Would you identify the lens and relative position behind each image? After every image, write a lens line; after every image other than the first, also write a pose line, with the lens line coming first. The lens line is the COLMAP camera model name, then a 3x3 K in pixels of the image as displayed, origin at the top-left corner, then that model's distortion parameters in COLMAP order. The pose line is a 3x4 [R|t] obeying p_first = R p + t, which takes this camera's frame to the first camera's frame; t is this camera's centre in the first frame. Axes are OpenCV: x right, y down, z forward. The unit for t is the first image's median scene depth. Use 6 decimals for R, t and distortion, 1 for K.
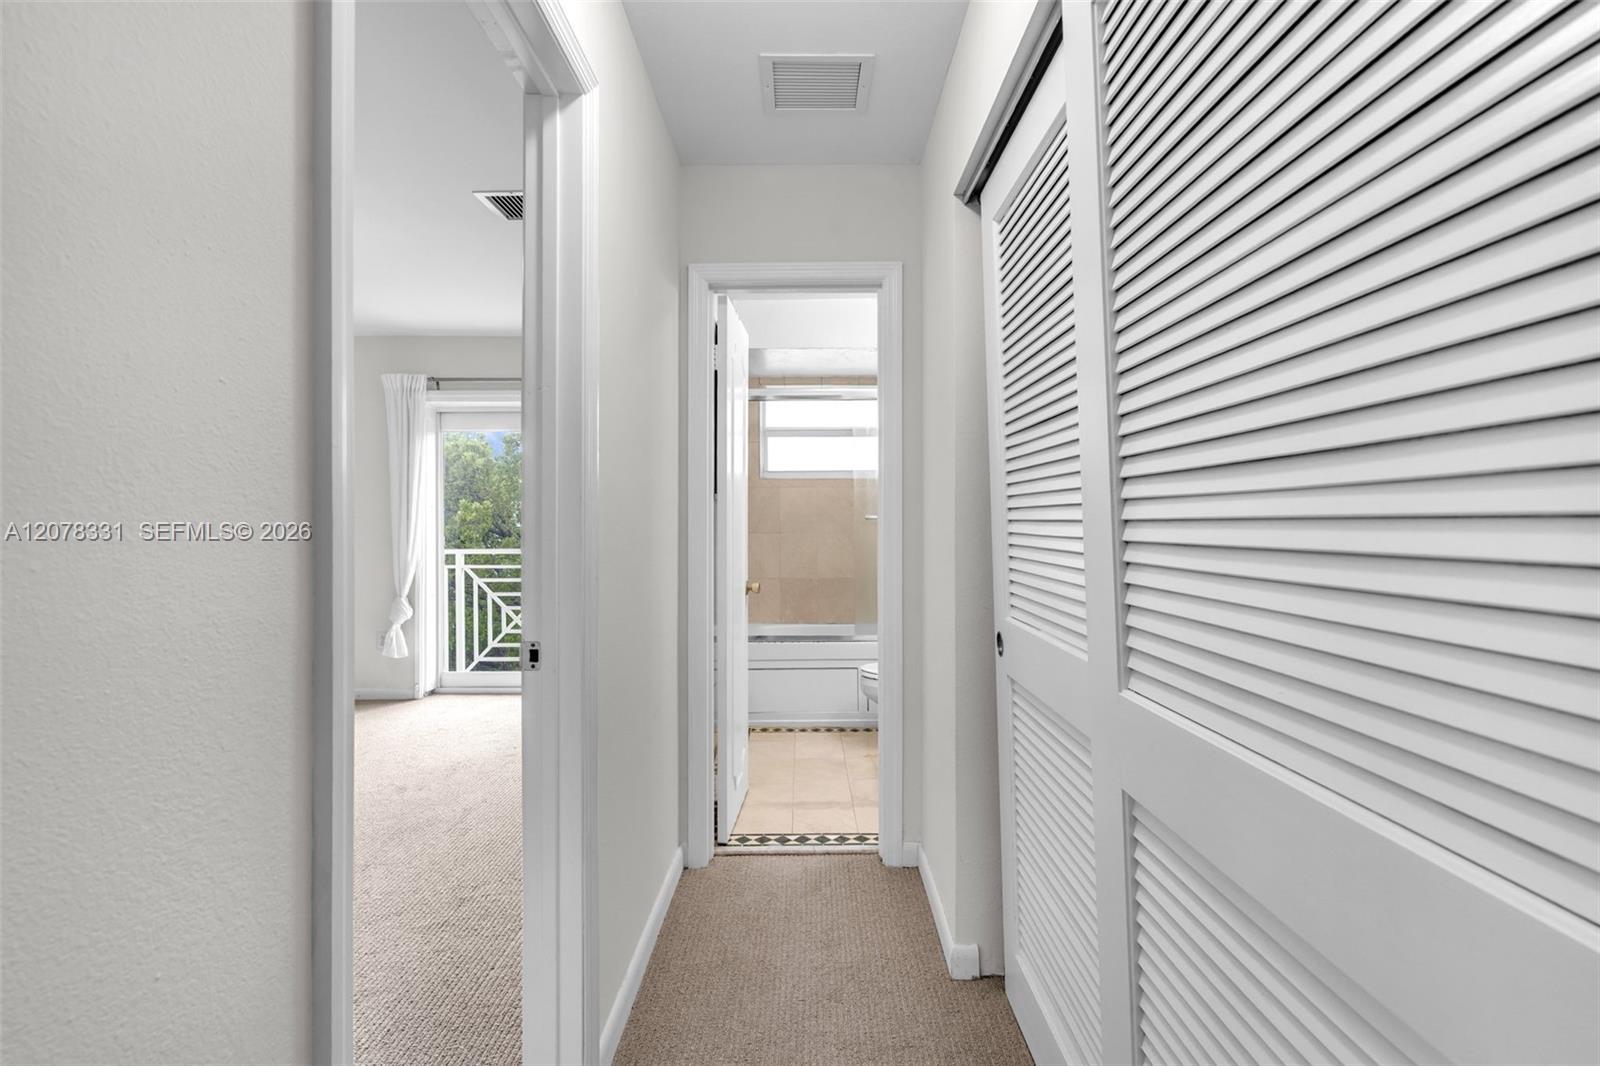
lens RADIAL K [[752.7, 0, 801.8], [0, 752.7, 523.8], [0, 0, 1]] dist [-0.001122, -0.000053]
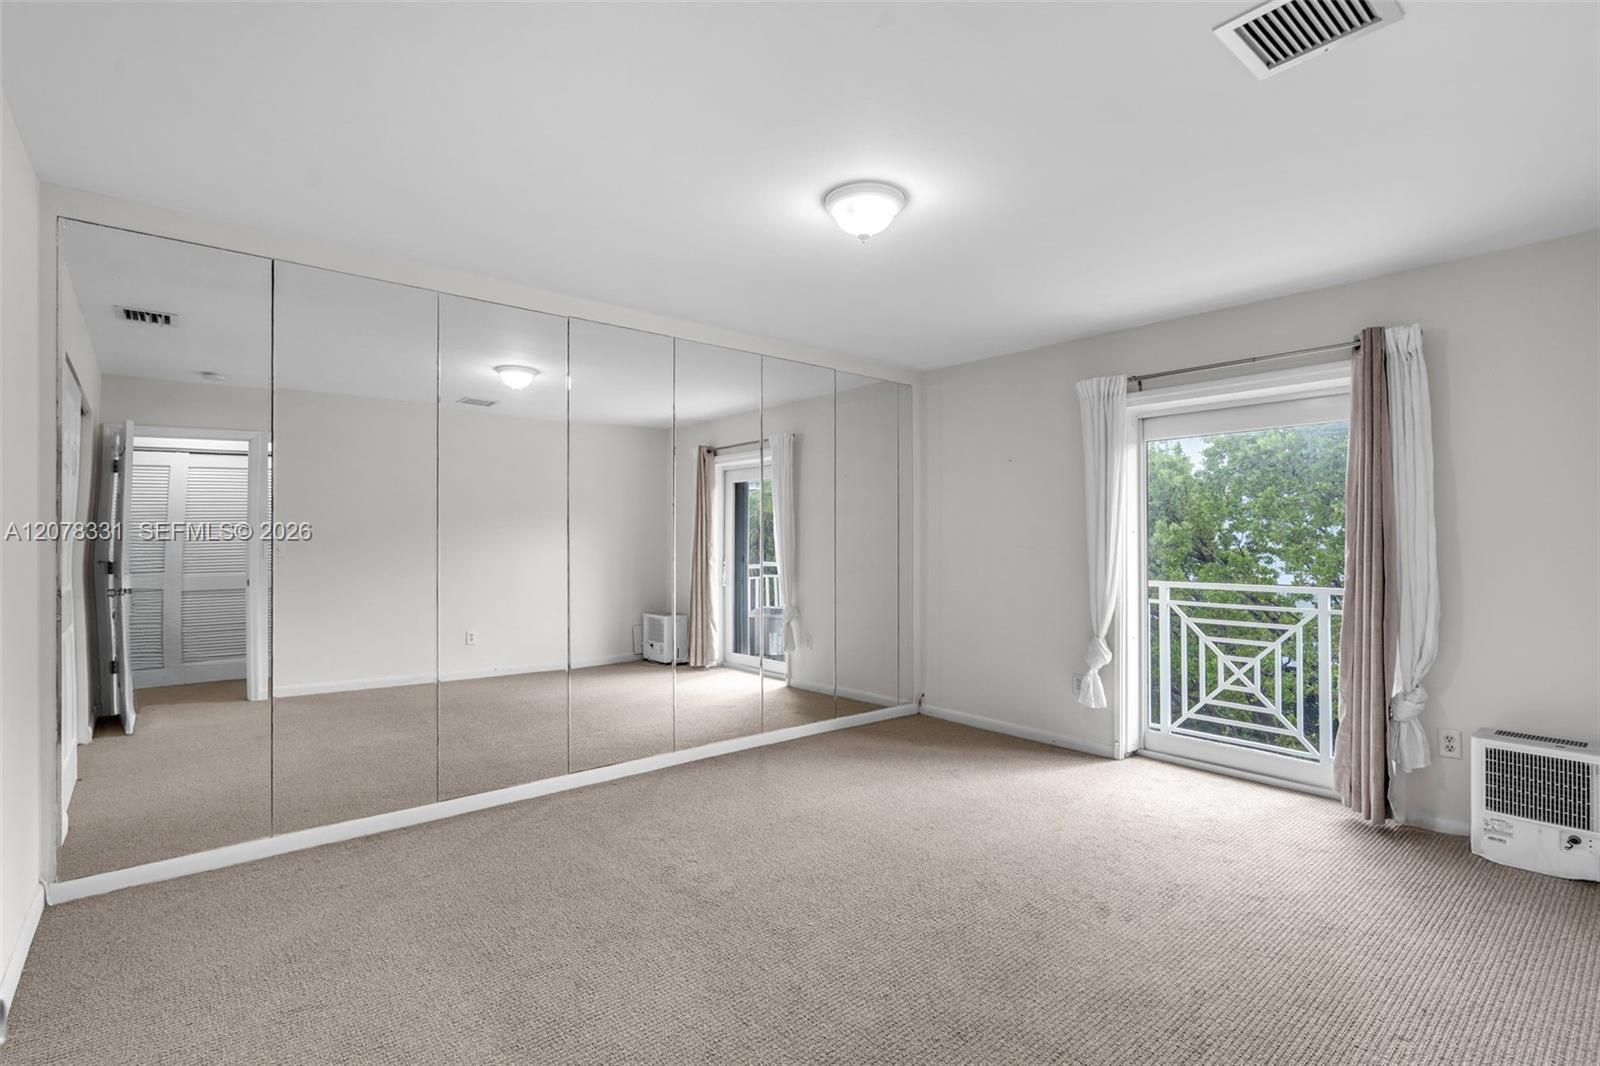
lens RADIAL K [[746.4, 0, 800.4], [0, 746.4, 529.4], [0, 0, 1]] dist [0.001569, 0.000043]
pose [[0.648537, -0.011318, -0.761099, -0.083685], [-0.003927, 0.999826, -0.018214, -0.007231], [0.761173, 0.014802, 0.648380, 0.150902]]
